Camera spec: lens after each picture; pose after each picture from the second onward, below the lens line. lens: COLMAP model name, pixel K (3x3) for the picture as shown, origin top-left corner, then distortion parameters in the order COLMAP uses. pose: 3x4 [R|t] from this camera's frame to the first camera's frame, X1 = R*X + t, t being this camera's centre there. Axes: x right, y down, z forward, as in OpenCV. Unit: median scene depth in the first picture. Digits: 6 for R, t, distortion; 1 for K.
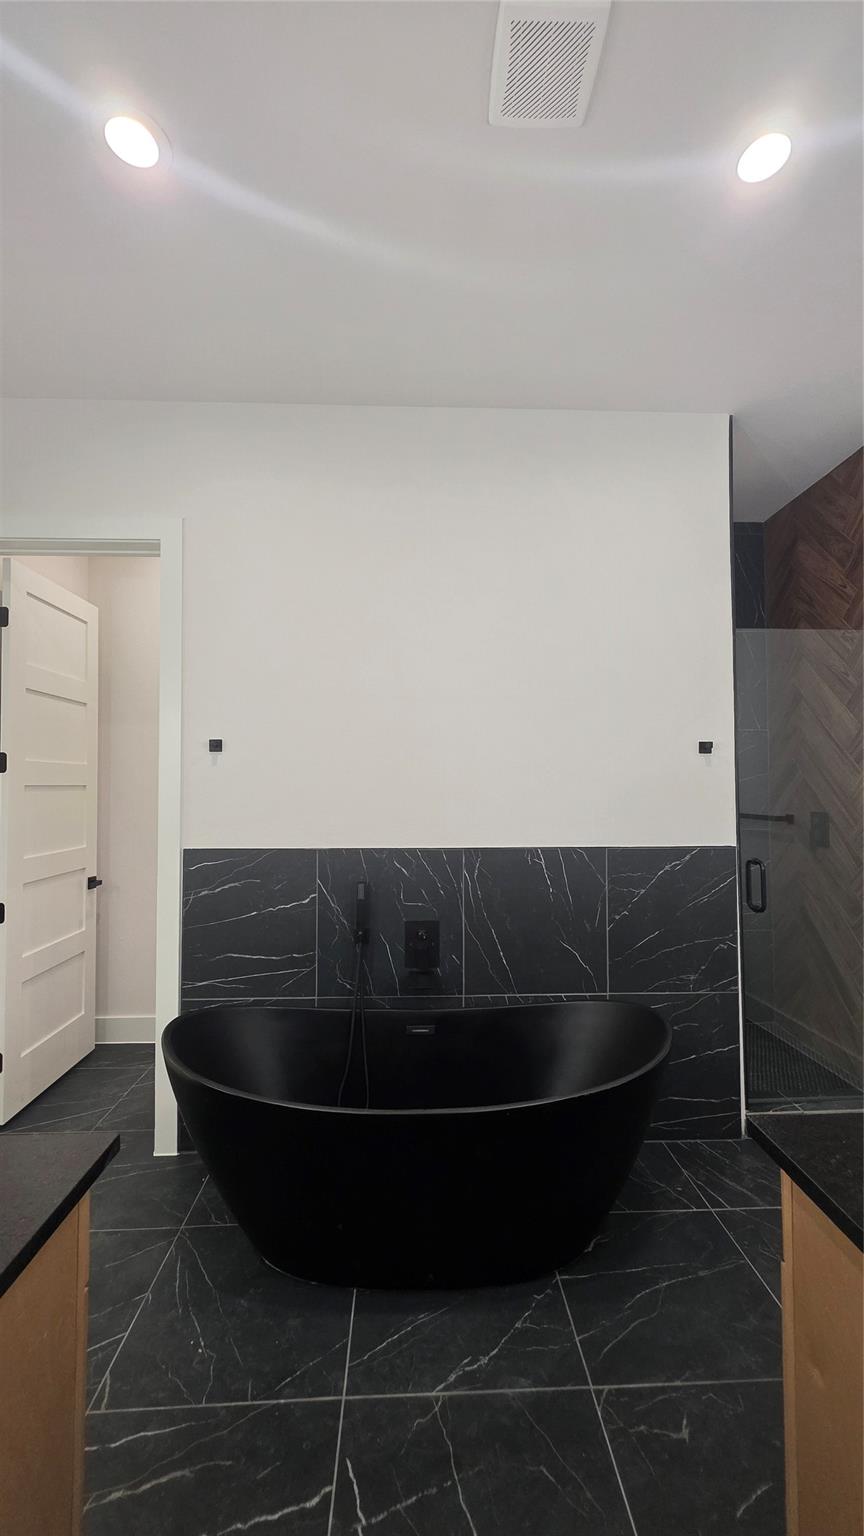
lens RADIAL K [[611.3, 0, 445.2], [0, 611.3, 766.1], [0, 0, 1]] dist [0.000972, 0.000227]
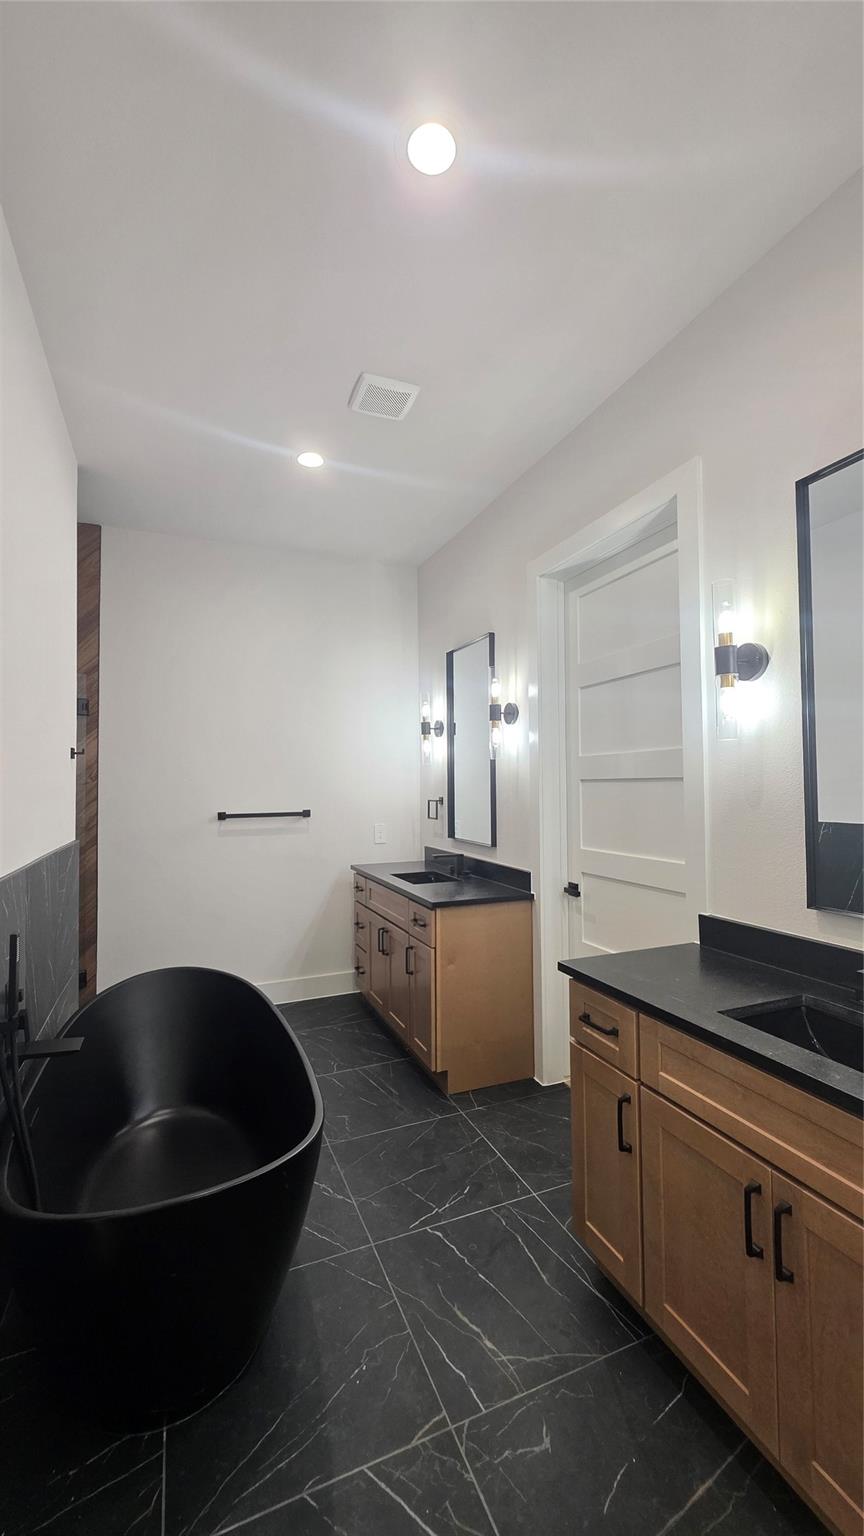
lens RADIAL K [[610.6, 0, 424.2], [0, 610.6, 770.7], [0, 0, 1]] dist [-0.001023, -0.000087]
pose [[-0.334387, 0.031223, 0.941918, -1.563883], [-0.019973, 0.998992, -0.040205, 0.061387], [-0.942224, -0.032257, -0.333427, 1.446594]]
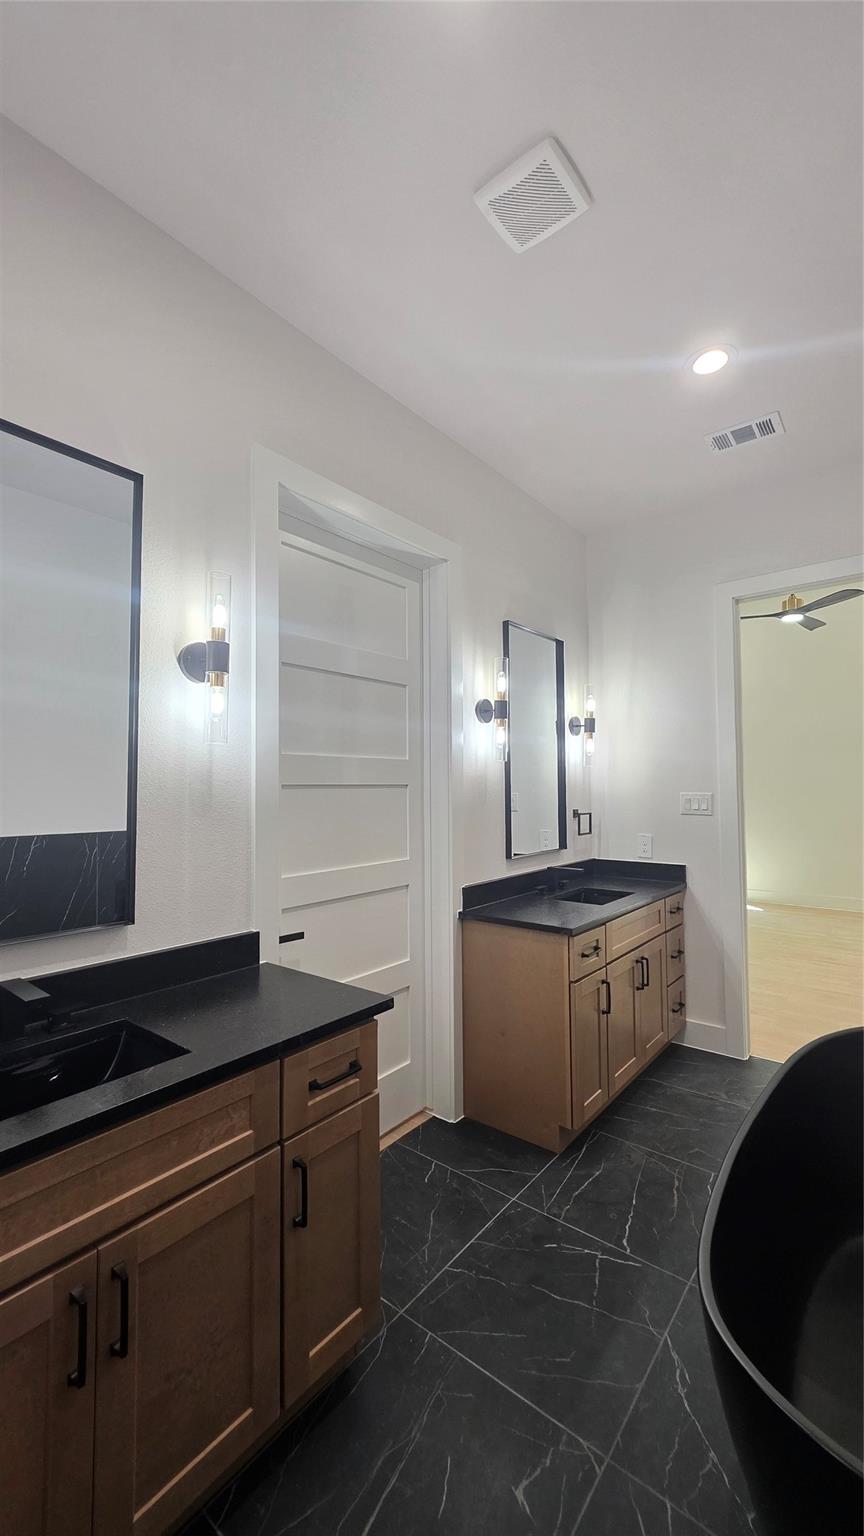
lens RADIAL K [[610.6, 0, 424.2], [0, 610.6, 770.7], [0, 0, 1]] dist [-0.001023, -0.000087]
pose [[-0.673676, -0.014557, -0.738883, 1.180696], [0.029052, 0.998512, -0.046160, 0.045122], [0.738455, -0.052563, -0.672250, 1.569411]]
